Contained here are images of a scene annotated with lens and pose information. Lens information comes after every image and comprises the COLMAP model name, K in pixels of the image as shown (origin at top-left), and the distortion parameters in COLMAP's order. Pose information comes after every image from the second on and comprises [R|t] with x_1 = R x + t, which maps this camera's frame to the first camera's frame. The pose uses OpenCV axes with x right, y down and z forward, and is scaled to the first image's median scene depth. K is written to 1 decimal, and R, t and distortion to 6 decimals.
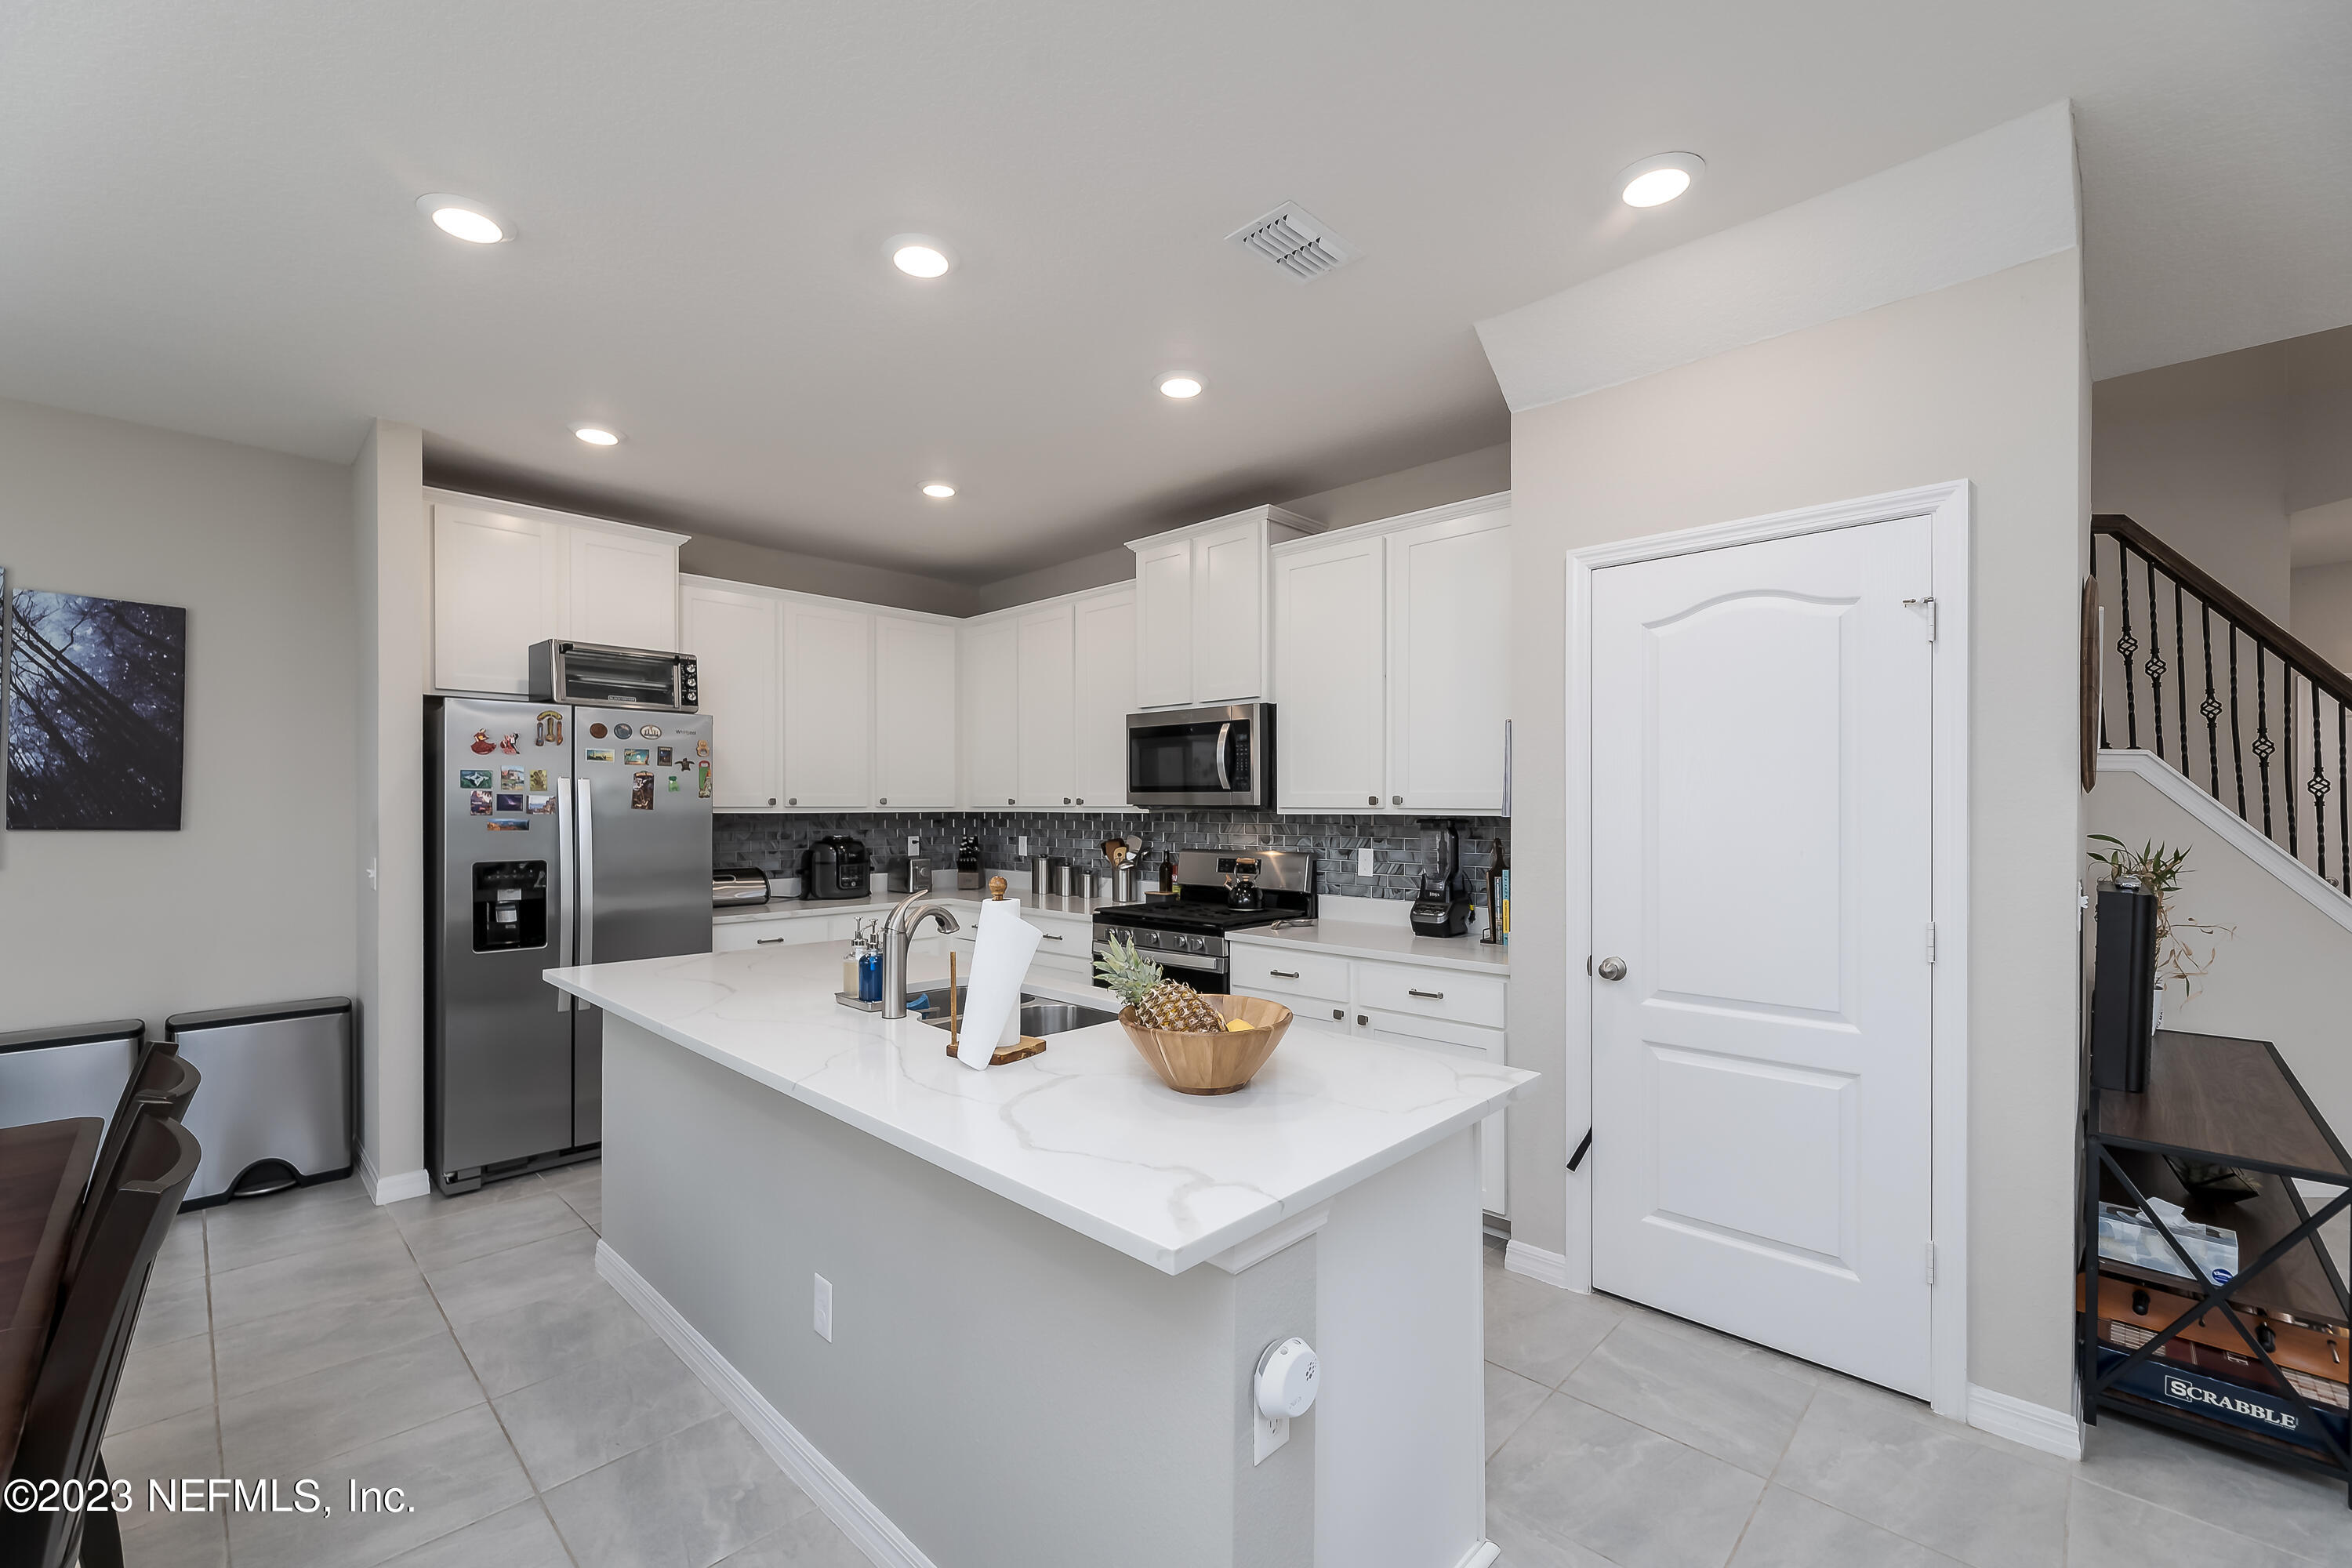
lens RADIAL K [[966.5, 0, 1164.7], [0, 966.5, 801.2], [0, 0, 1]] dist [-0.001304, 0.000012]
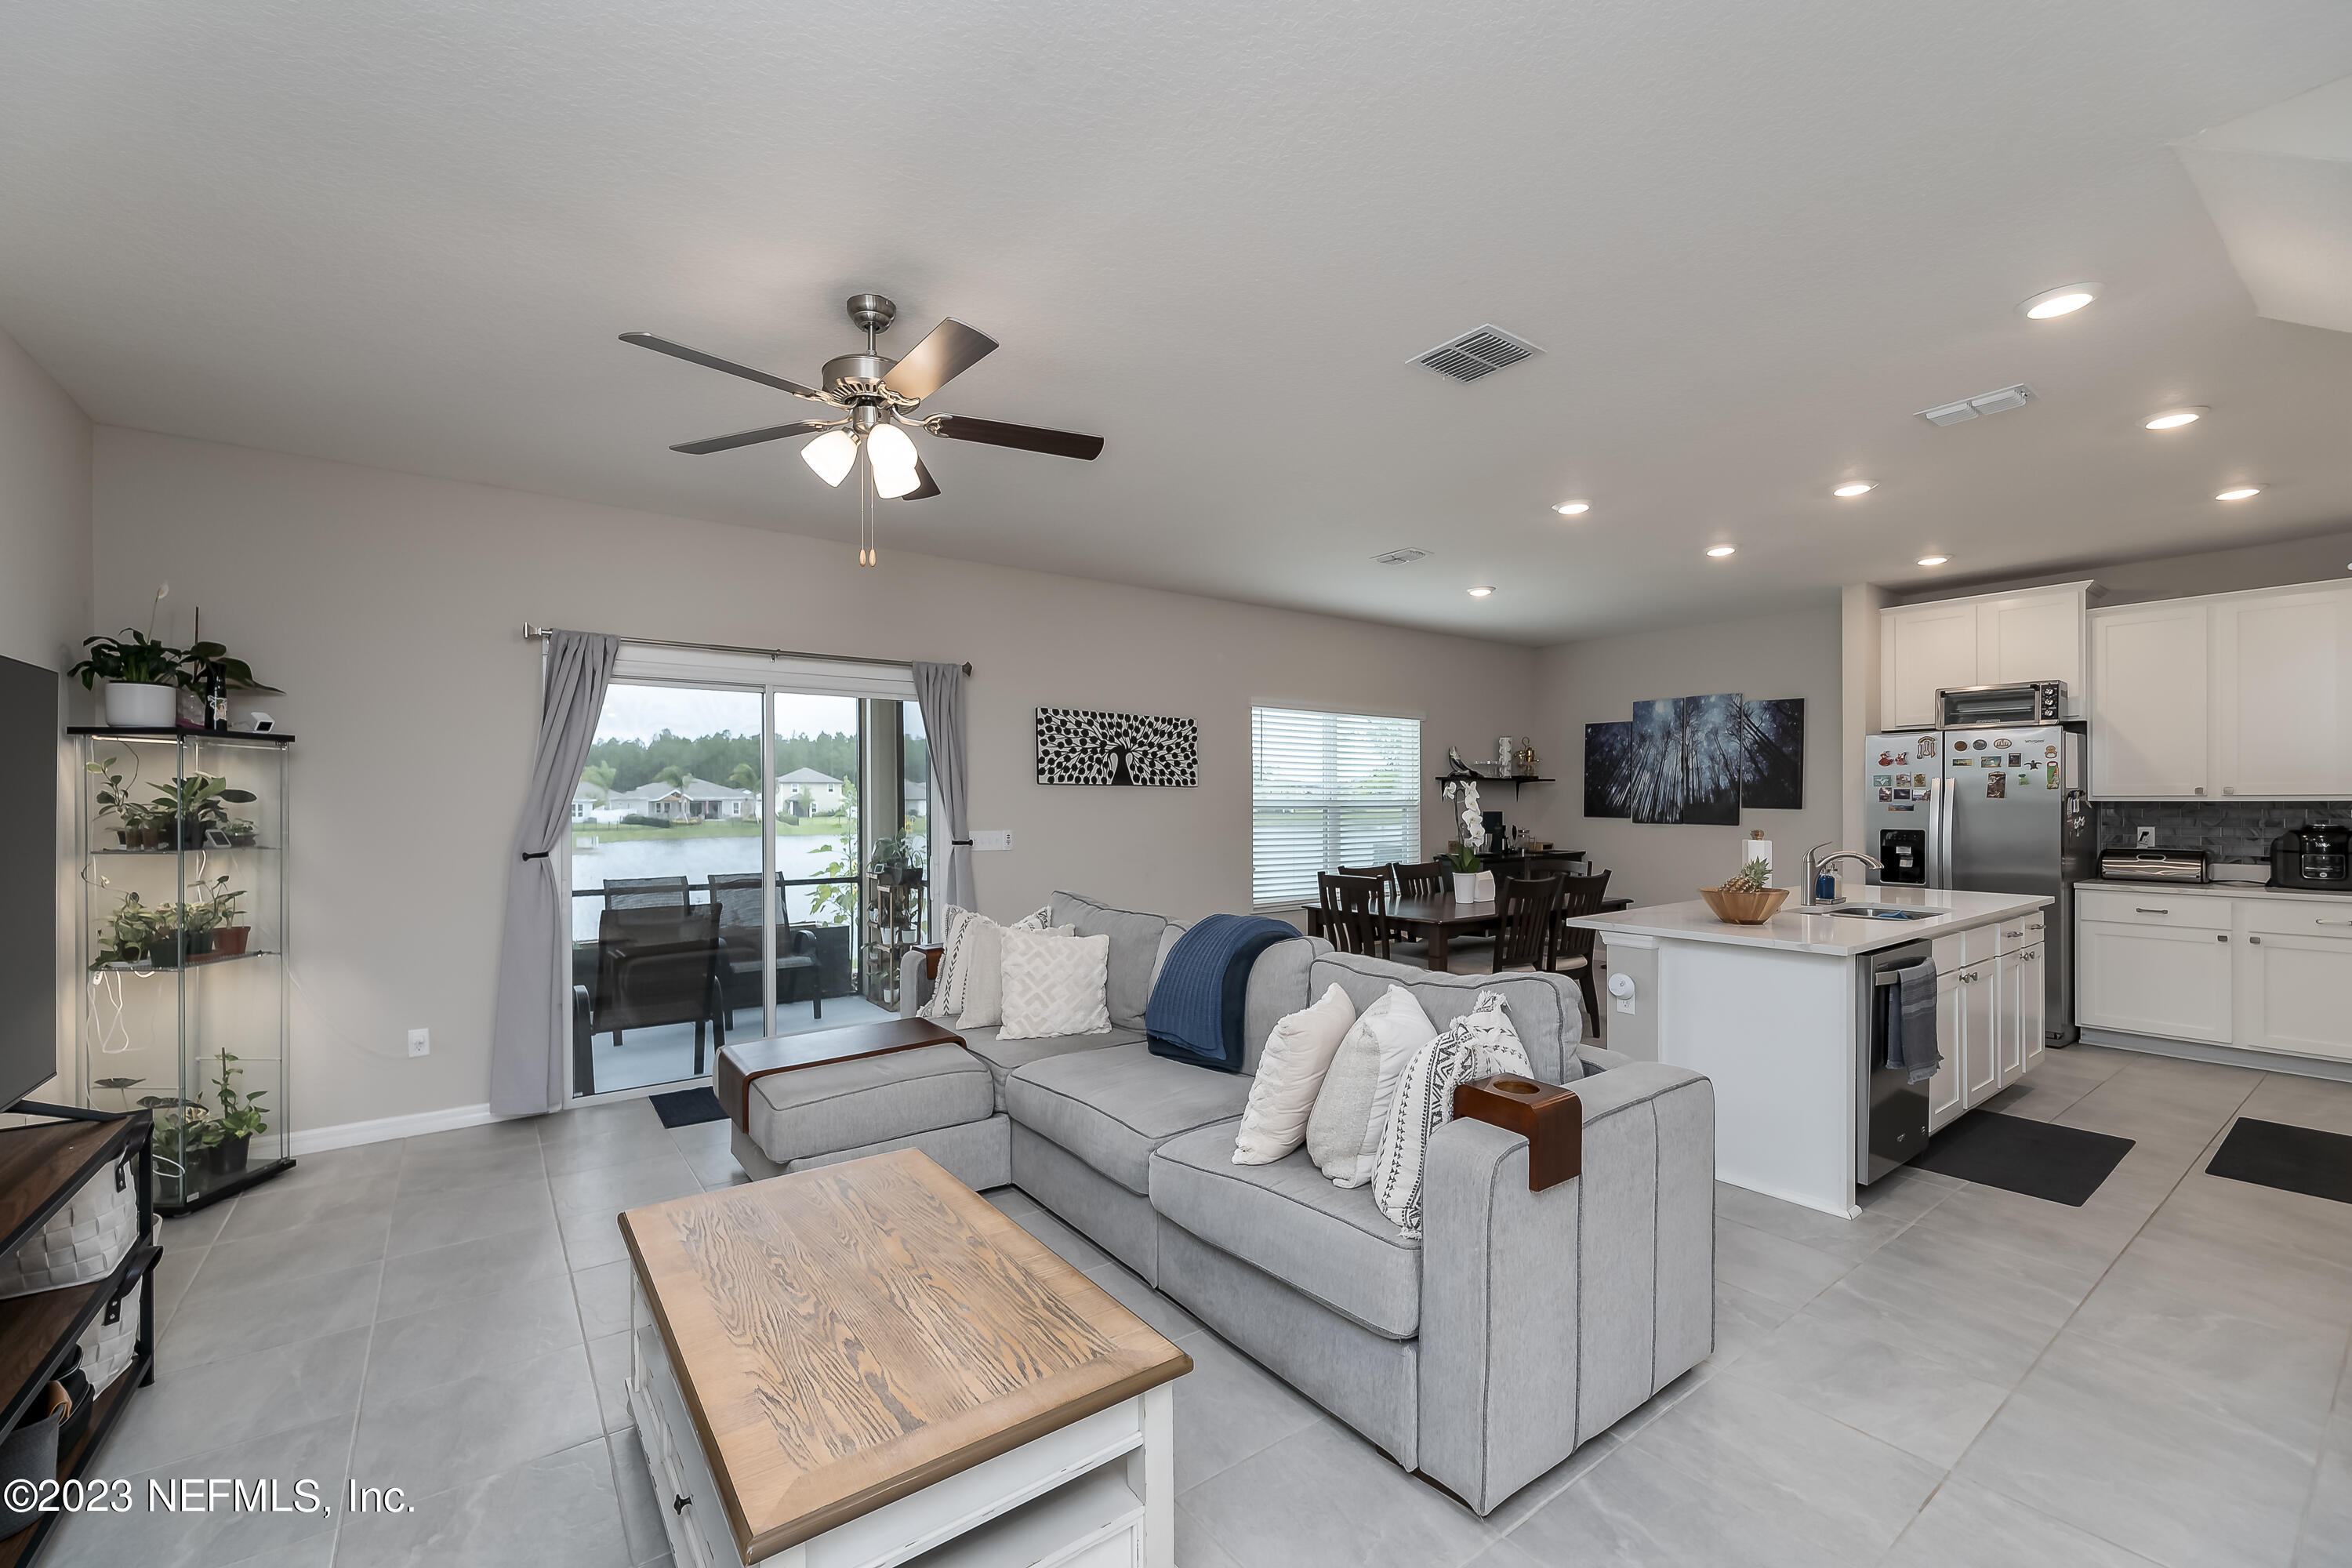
lens RADIAL K [[966.5, 0, 1164.7], [0, 966.5, 801.2], [0, 0, 1]] dist [-0.001304, 0.000012]
pose [[-0.171860, 0.001095, -0.985121, 1.032740], [0.009826, 0.999952, -0.000603, 0.001814], [0.985072, -0.009783, -0.171863, 0.032636]]
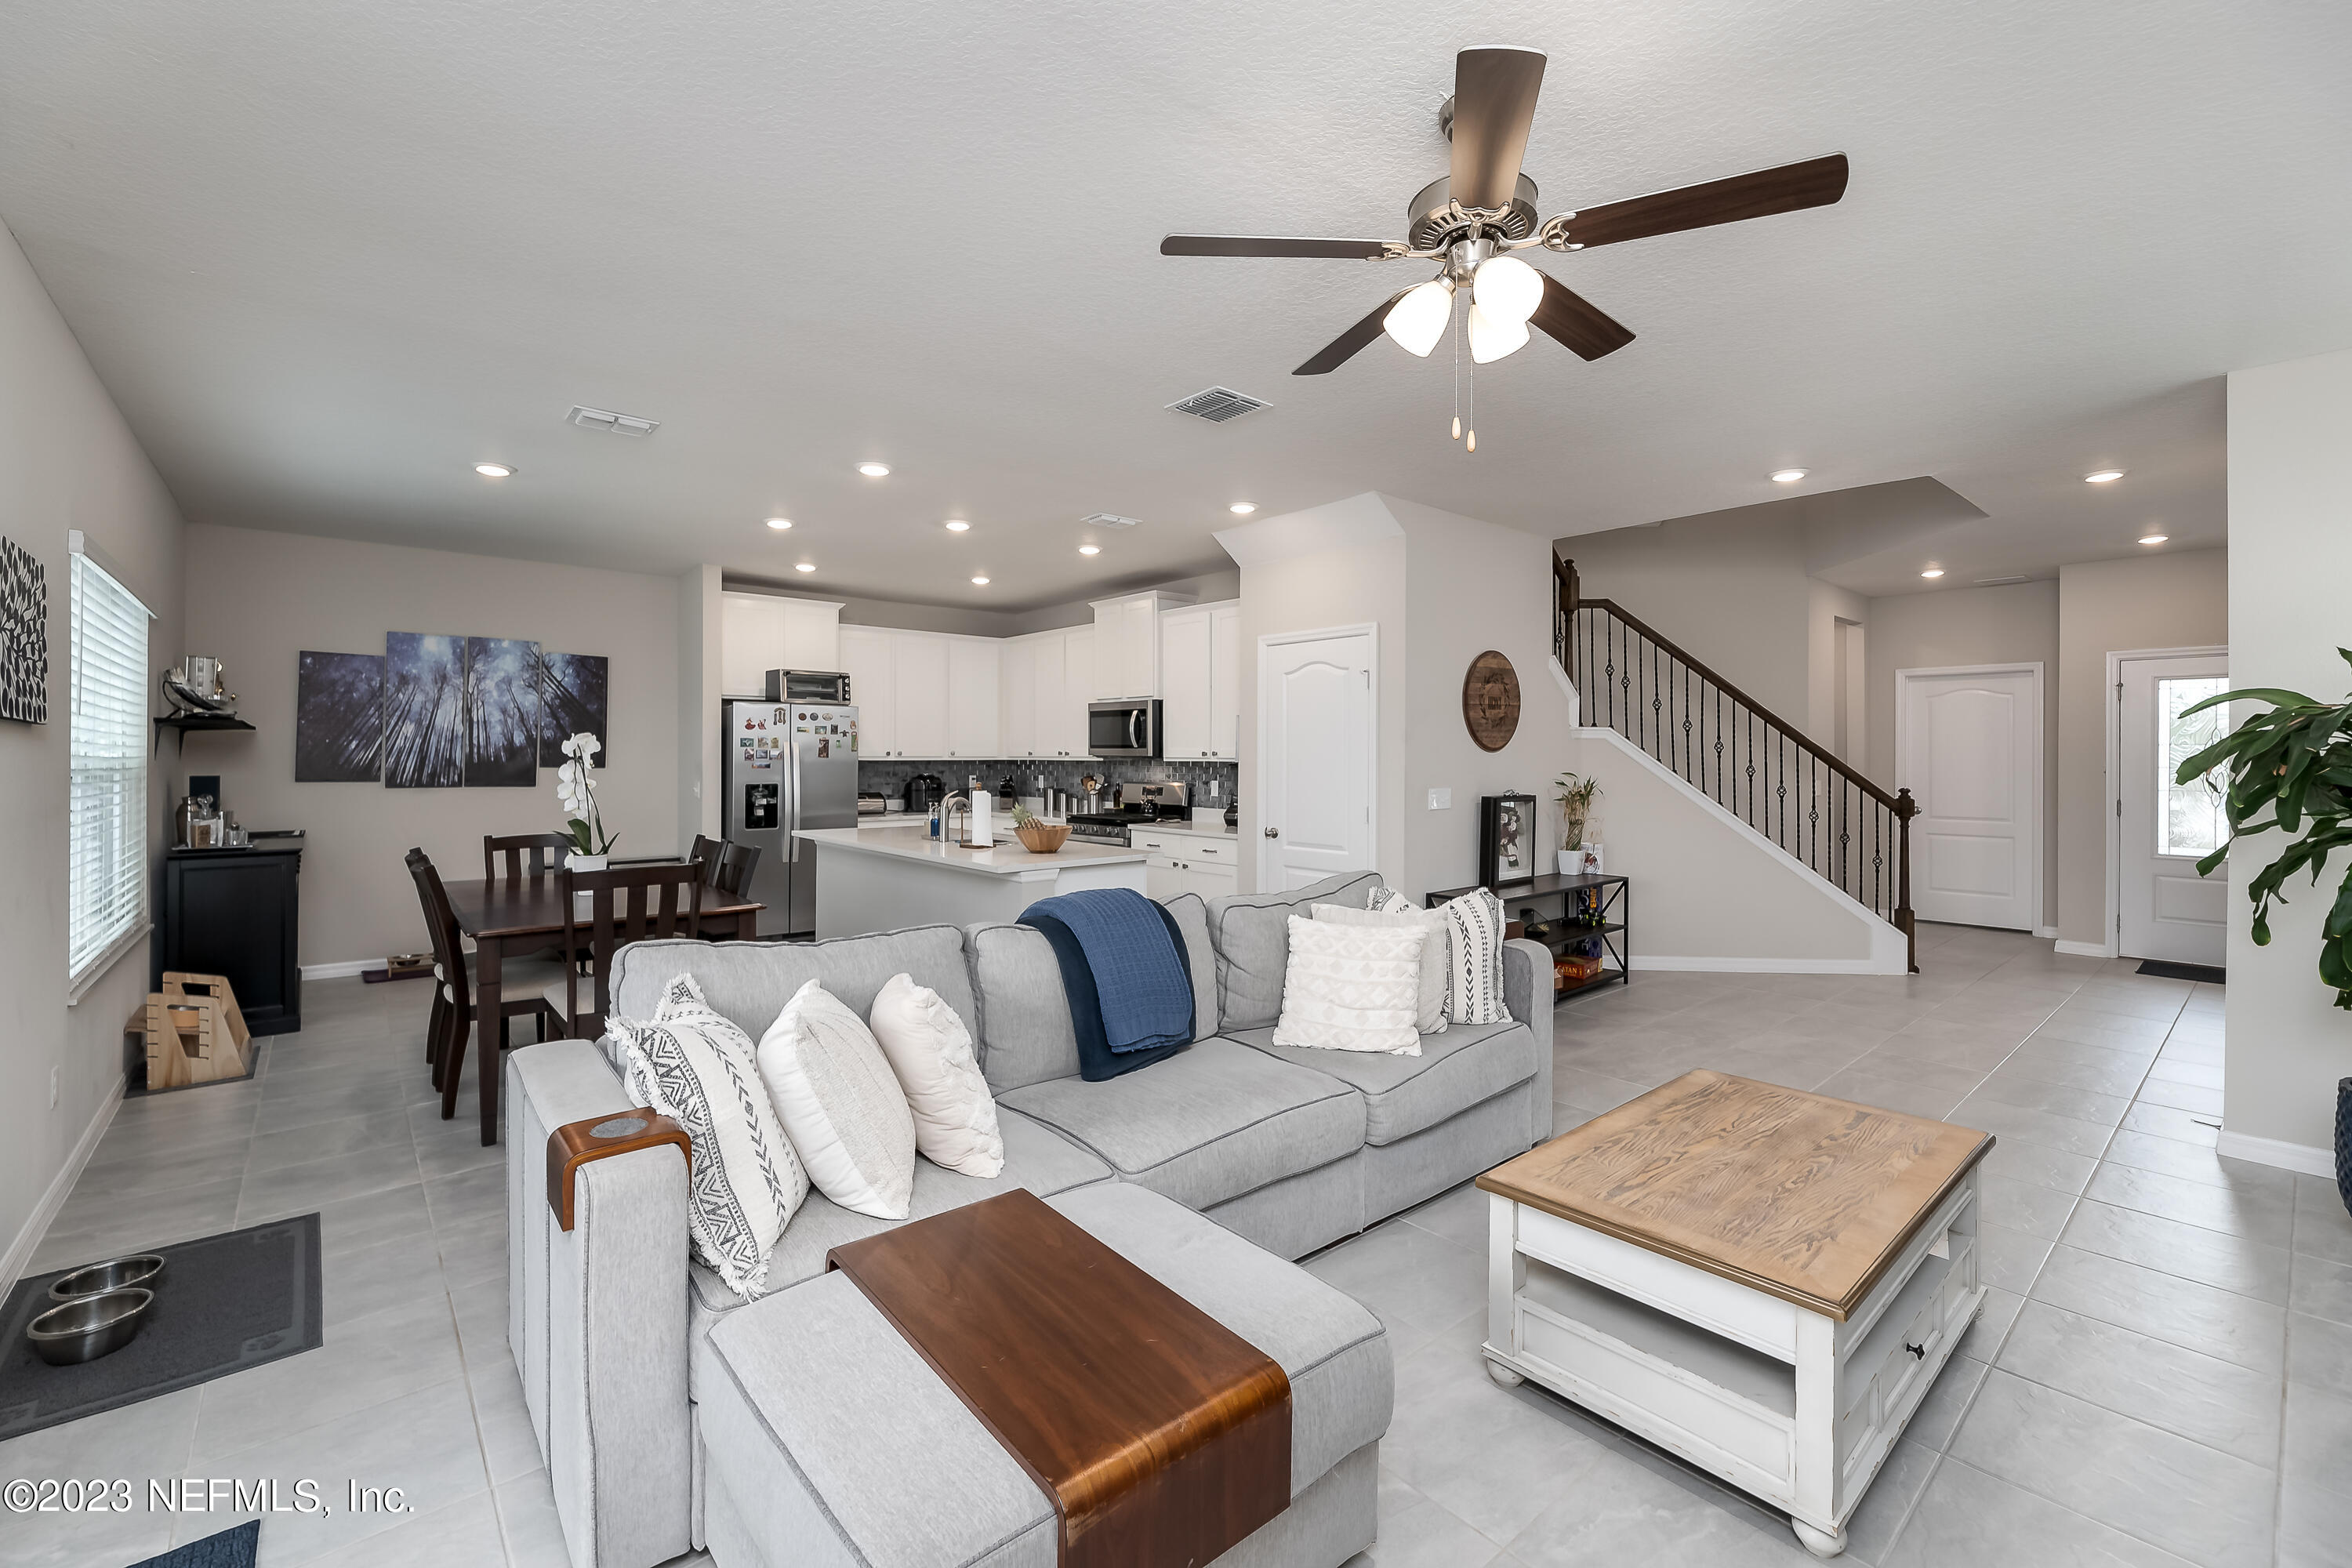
lens RADIAL K [[987.8, 0, 1170.7], [0, 987.8, 753.3], [0, 0, 1]] dist [0.000598, 0.000065]
pose [[0.995952, 0.001527, -0.089875, 0.293102], [-0.001317, 0.999996, 0.002391, -0.005404], [0.089878, -0.002263, 0.995950, -0.818938]]
